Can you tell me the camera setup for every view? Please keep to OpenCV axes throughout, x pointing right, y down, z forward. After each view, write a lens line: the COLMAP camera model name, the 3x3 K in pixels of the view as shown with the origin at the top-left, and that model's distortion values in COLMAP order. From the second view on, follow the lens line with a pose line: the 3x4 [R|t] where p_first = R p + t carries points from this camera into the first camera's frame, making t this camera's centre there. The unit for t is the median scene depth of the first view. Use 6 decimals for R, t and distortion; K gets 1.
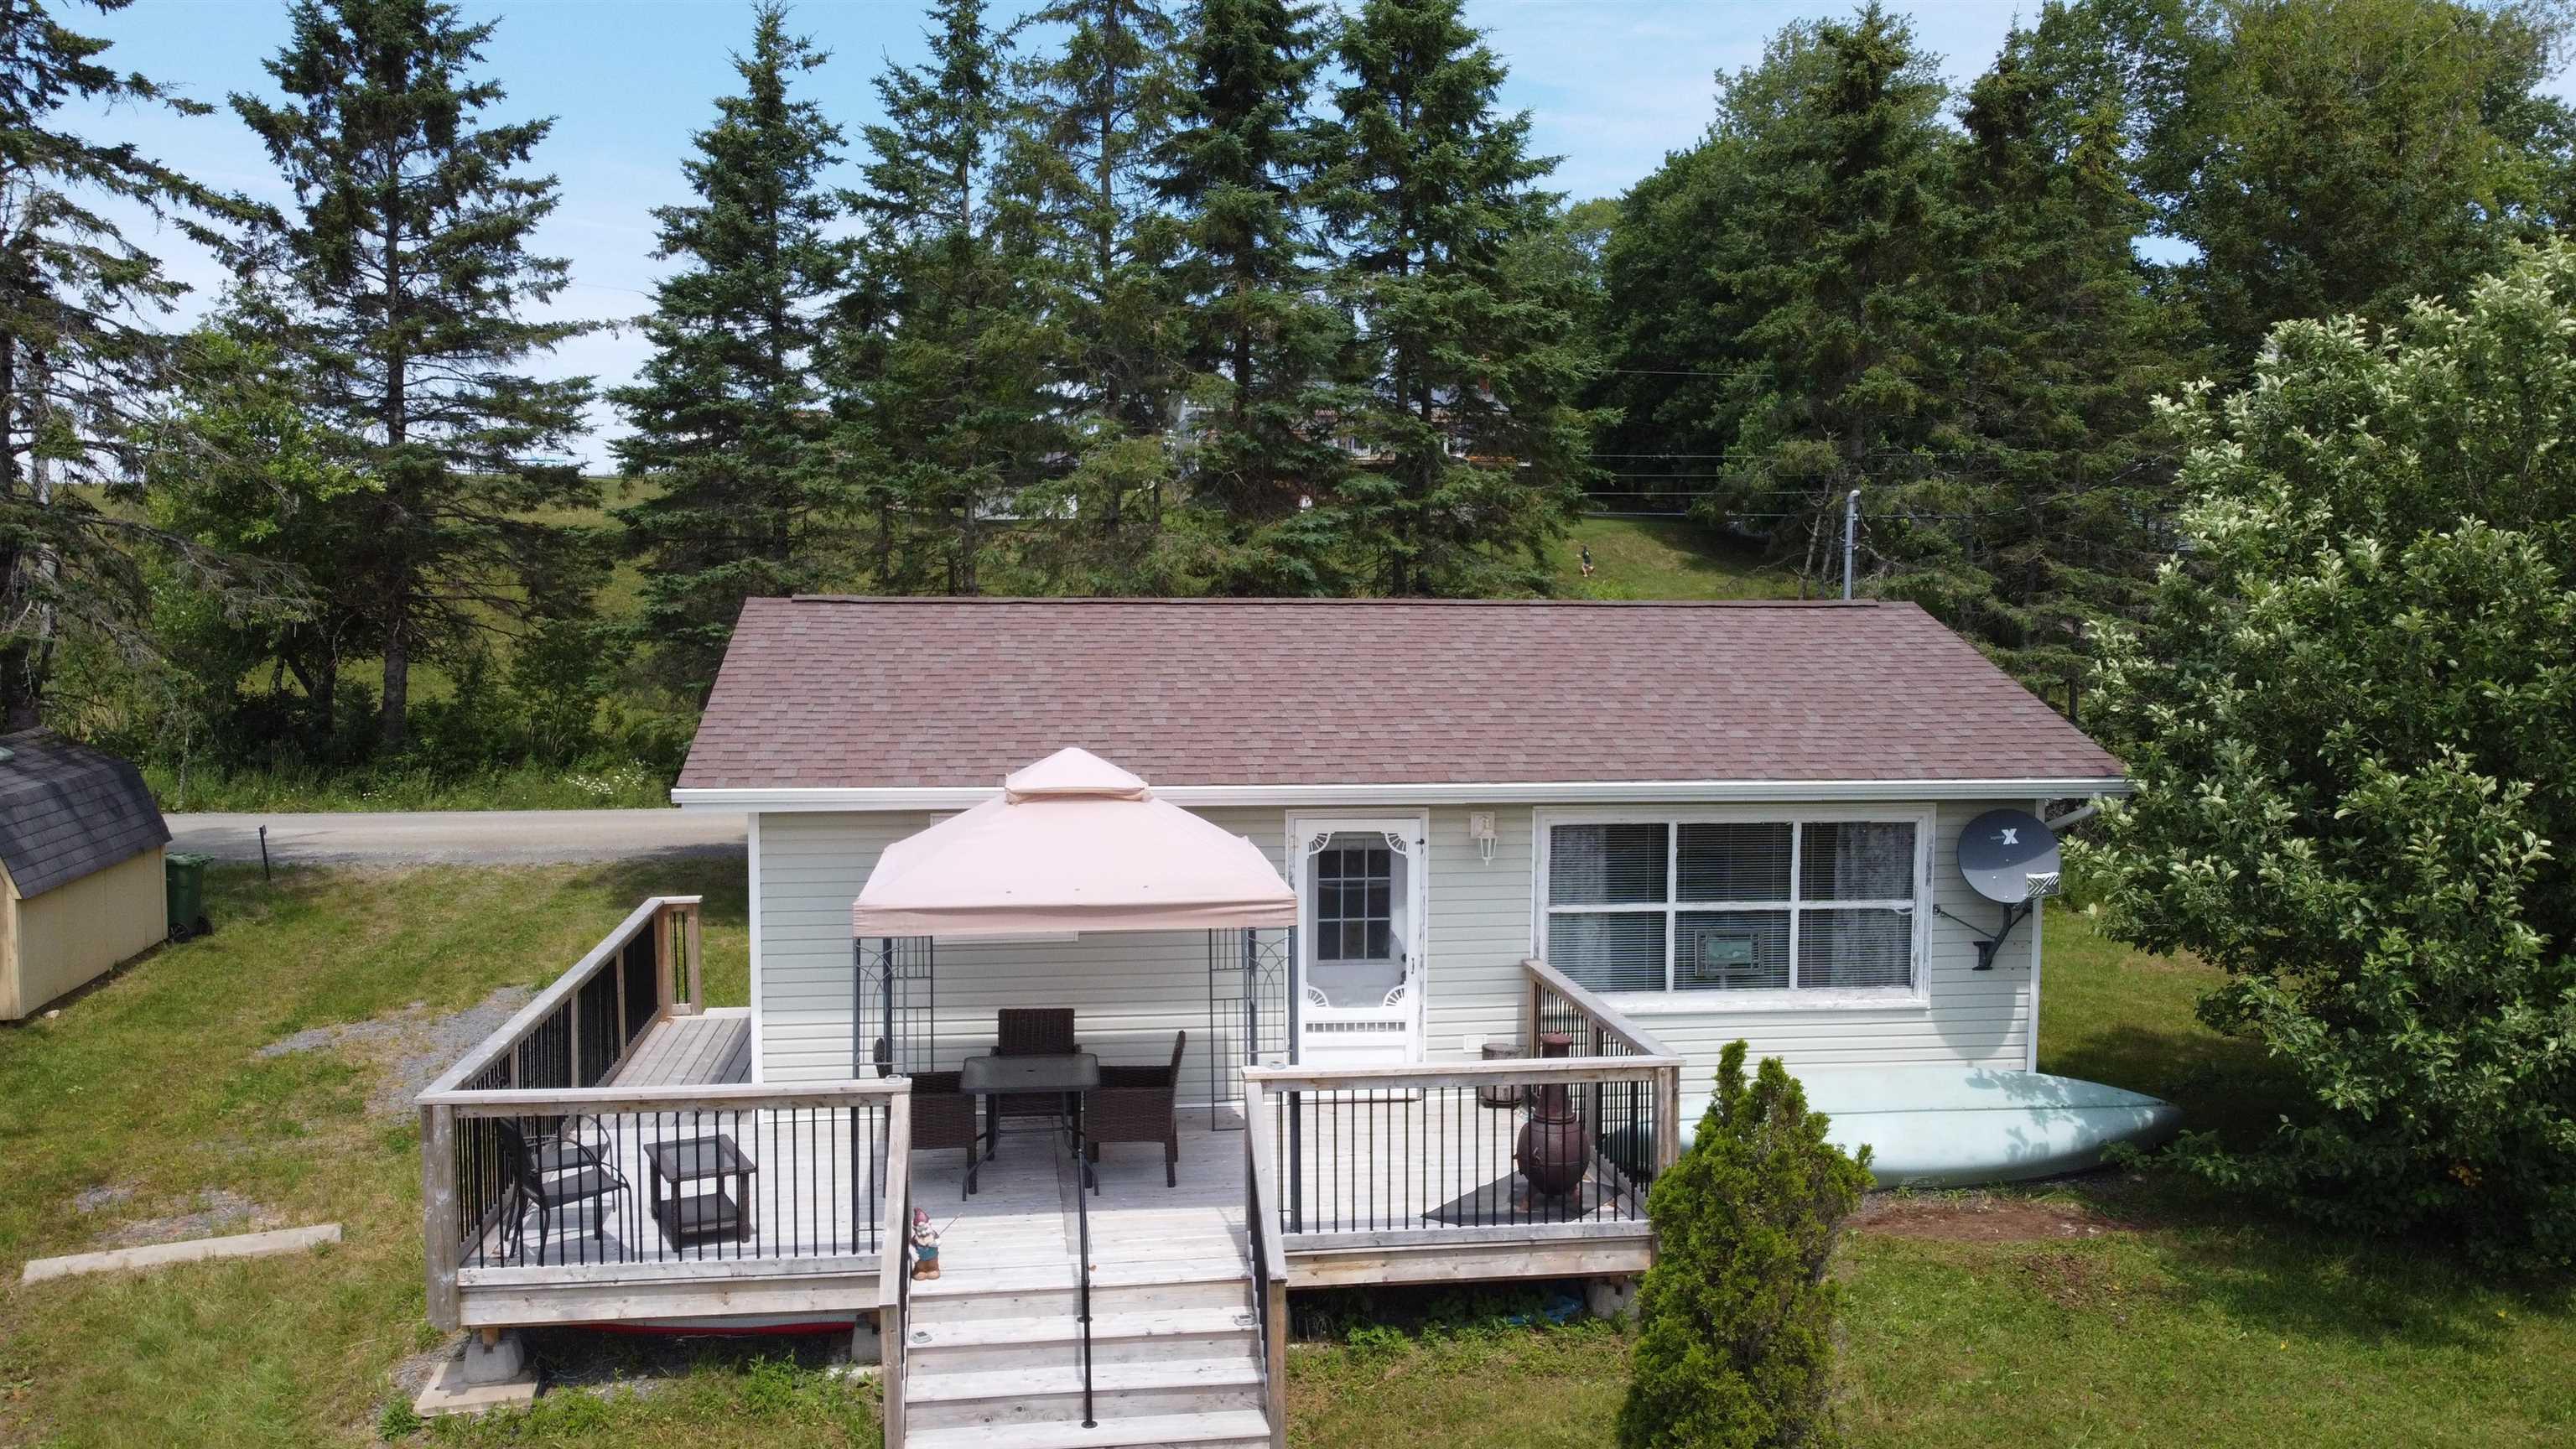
lens RADIAL K [[1949.4, 0, 1271.1], [0, 1949.4, 709.3], [0, 0, 1]] dist [0.005802, -0.013728]
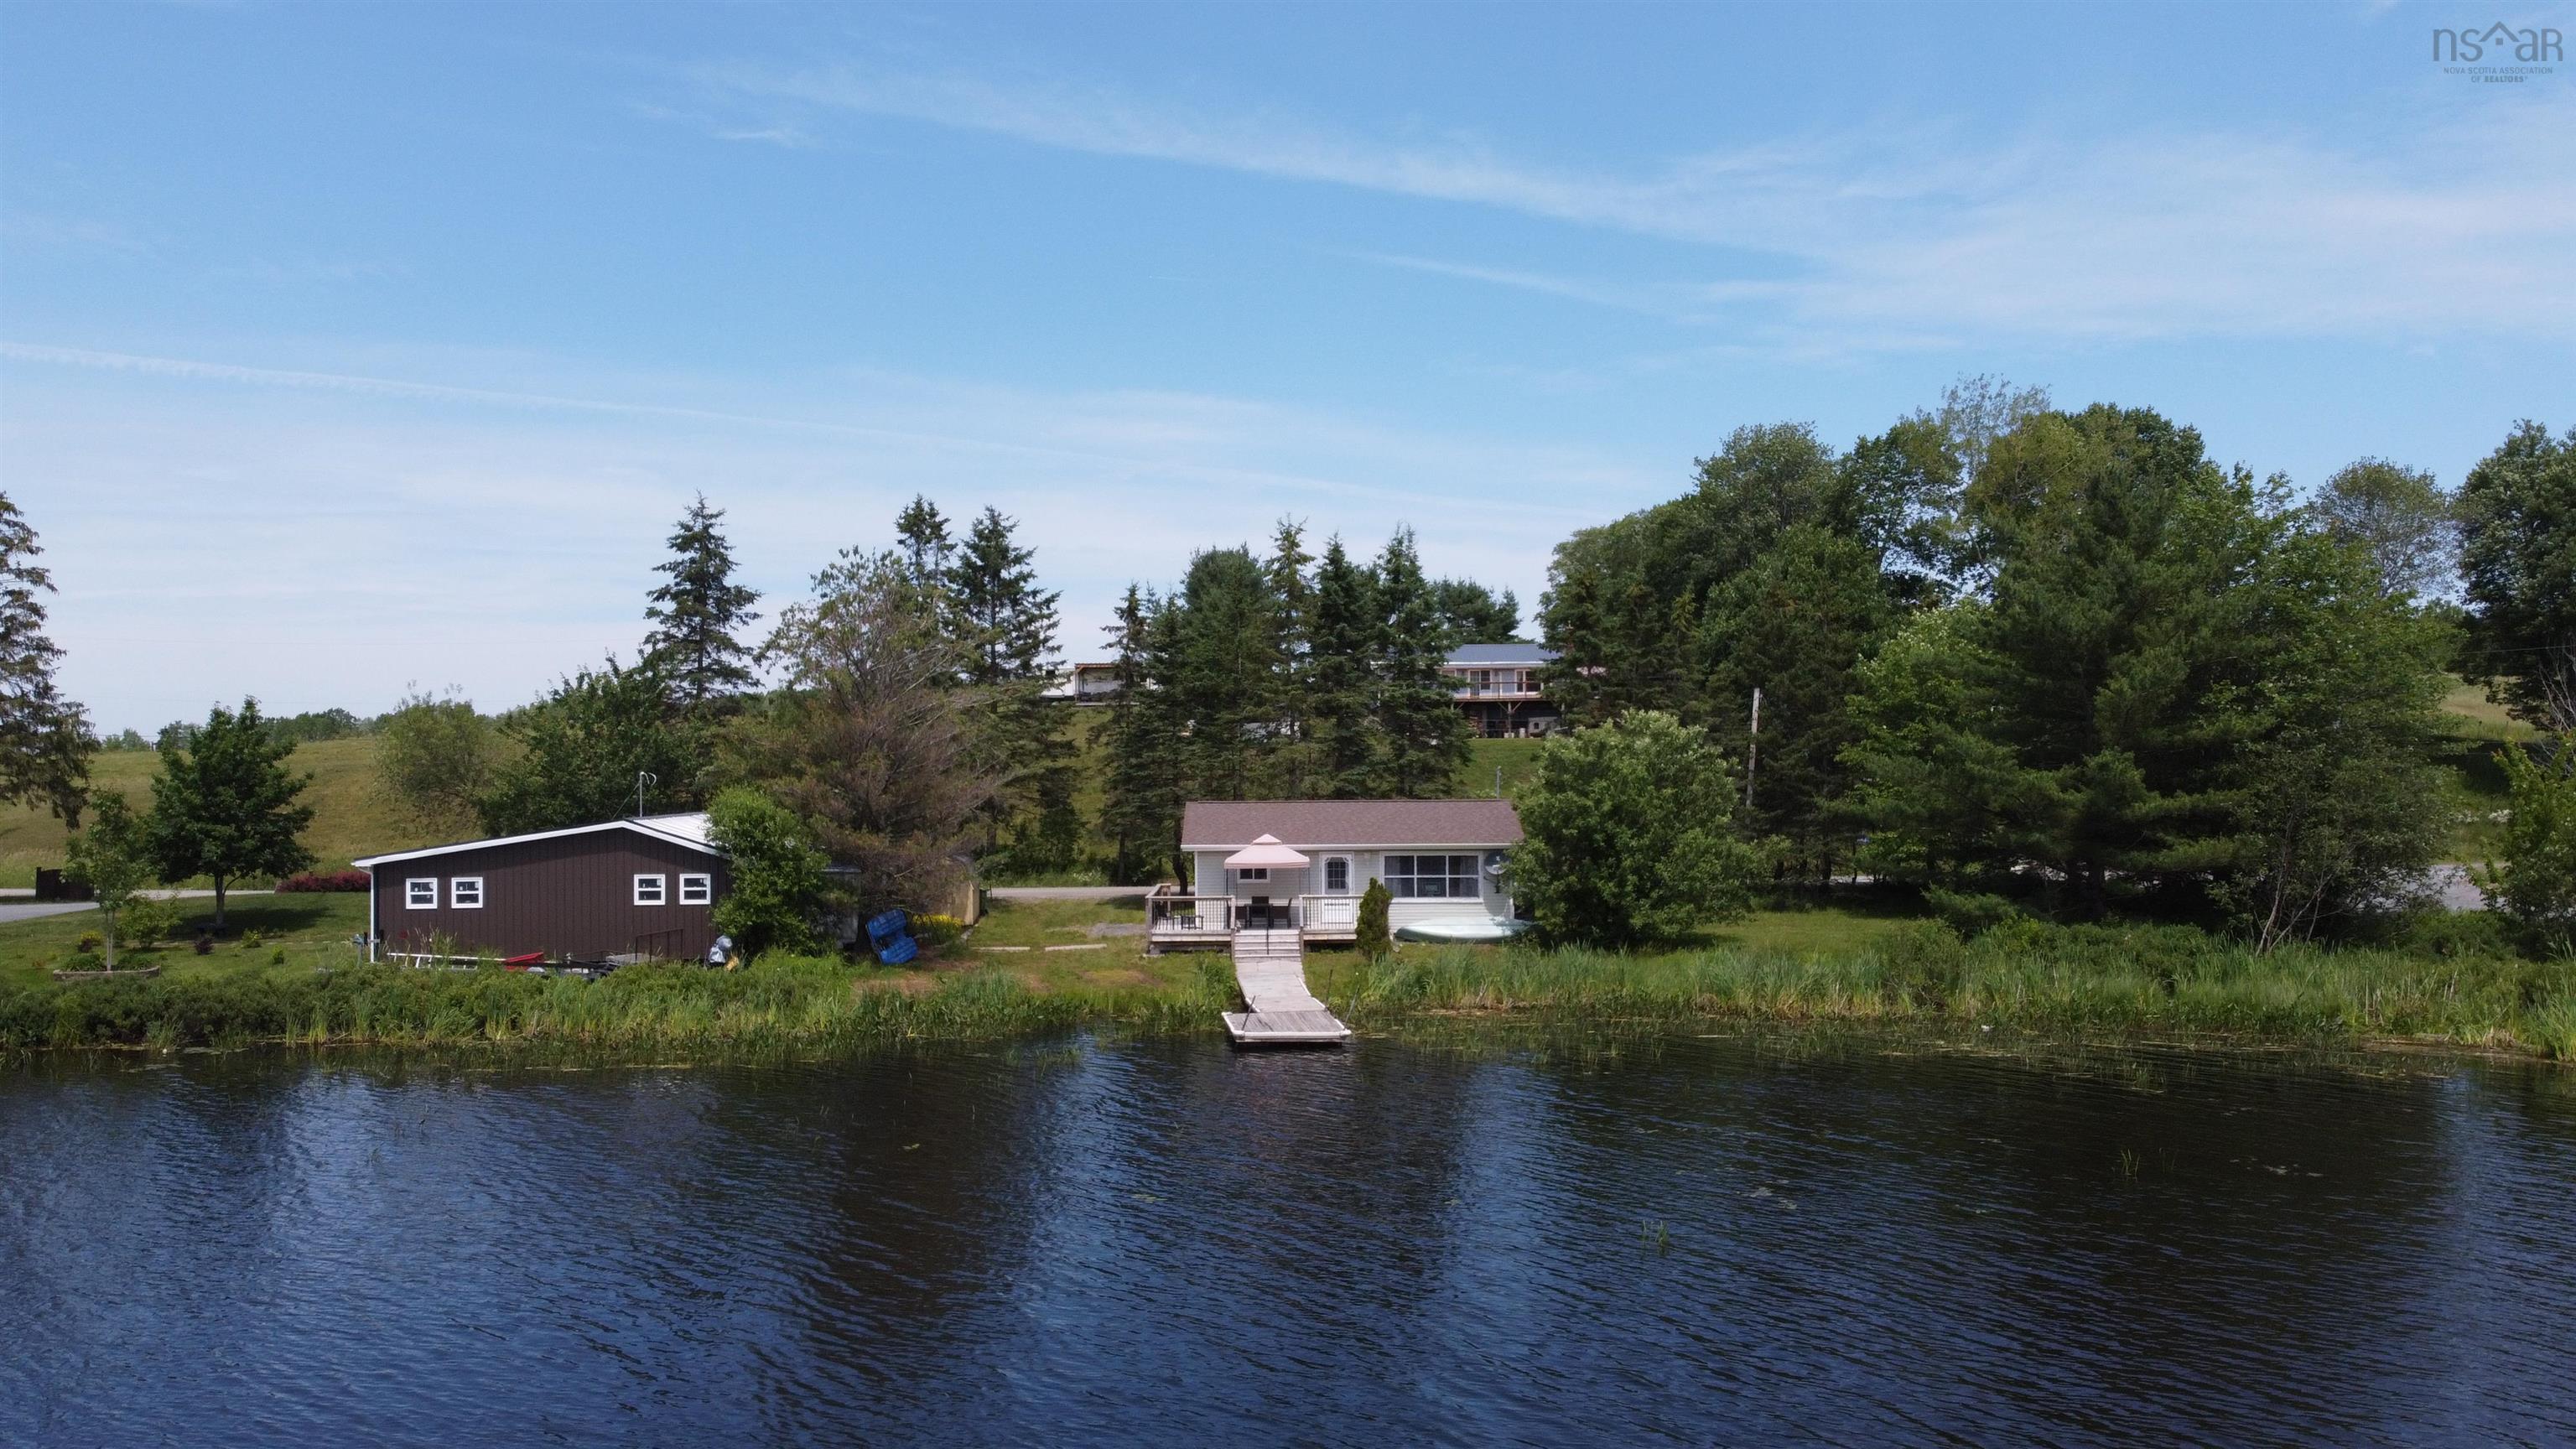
lens RADIAL K [[1949.4, 0, 1270.3], [0, 1949.4, 720.7], [0, 0, 1]] dist [0.005802, -0.013728]
pose [[0.991644, -0.013880, -0.128257, 0.430347], [0.002860, 0.996316, -0.085710, 0.124929], [0.128974, 0.084627, 0.988030, -3.078201]]
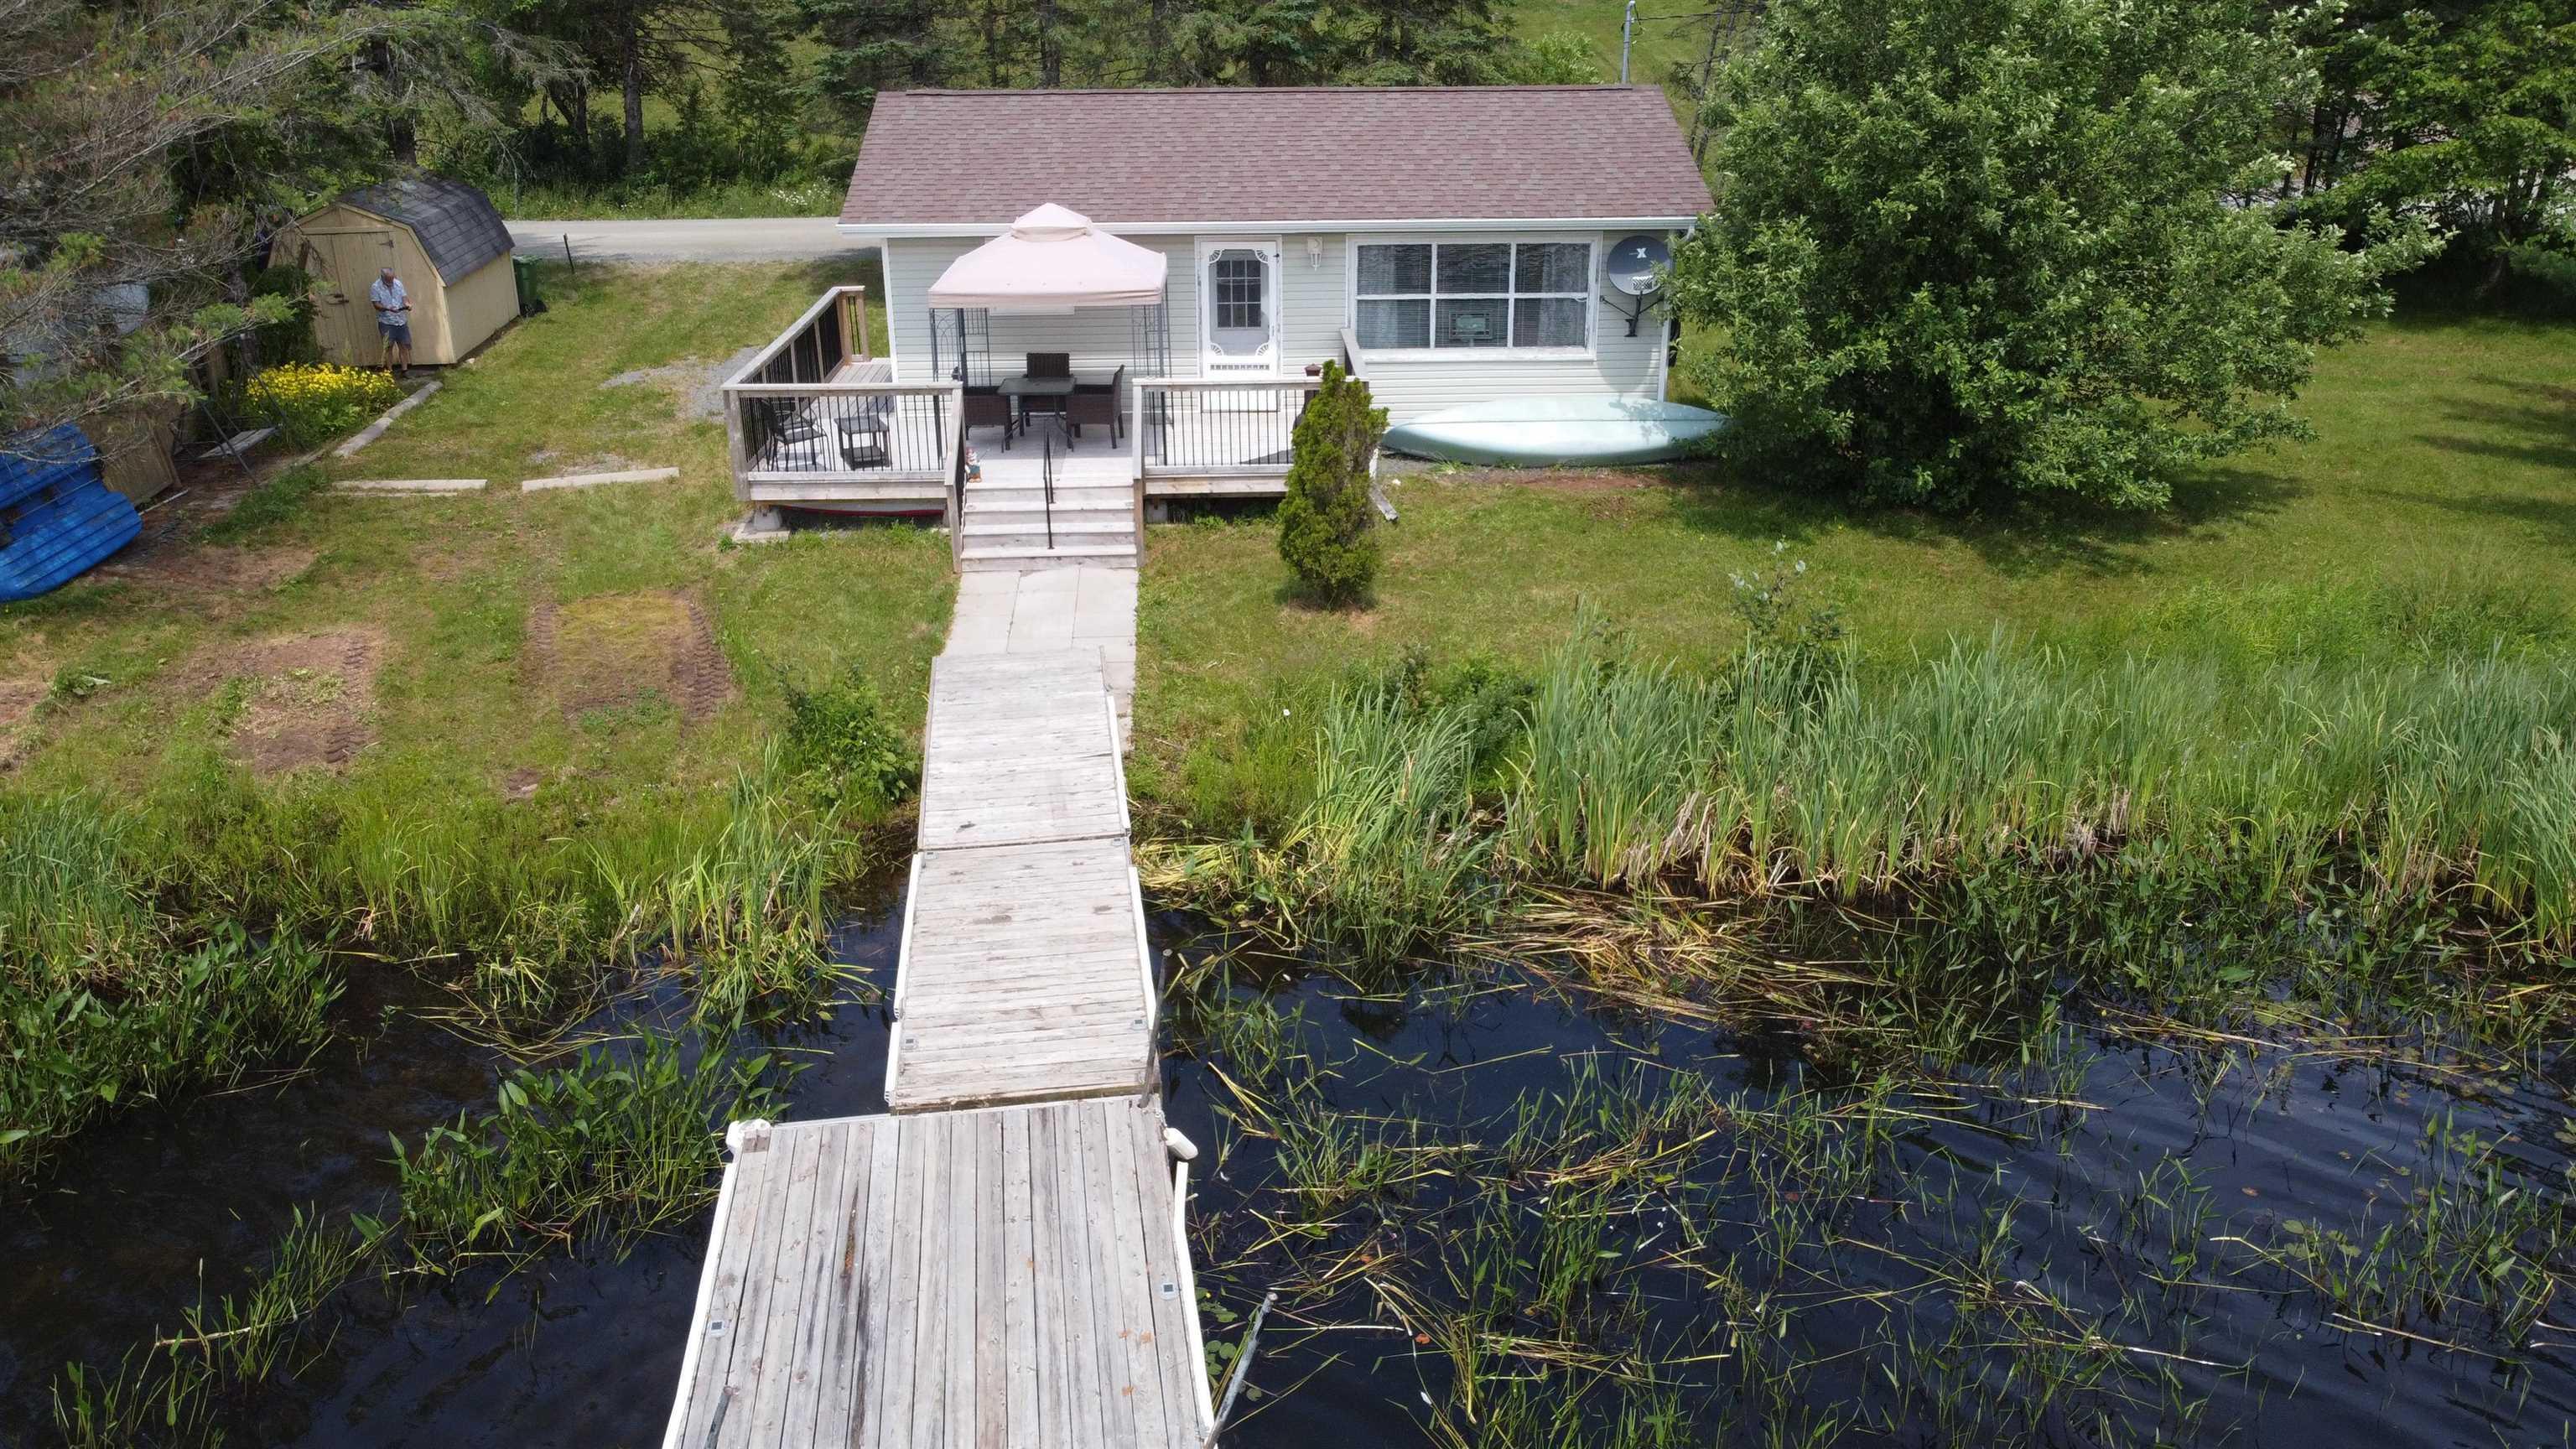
lens RADIAL K [[1949.4, 0, 1255.9], [0, 1949.4, 712.5], [0, 0, 1]] dist [0.005802, -0.013728]
pose [[0.994178, 0.027700, -0.104128, 0.236515], [0.005315, 0.952606, 0.304160, -0.065097], [0.107618, -0.302943, 0.946913, -0.678959]]
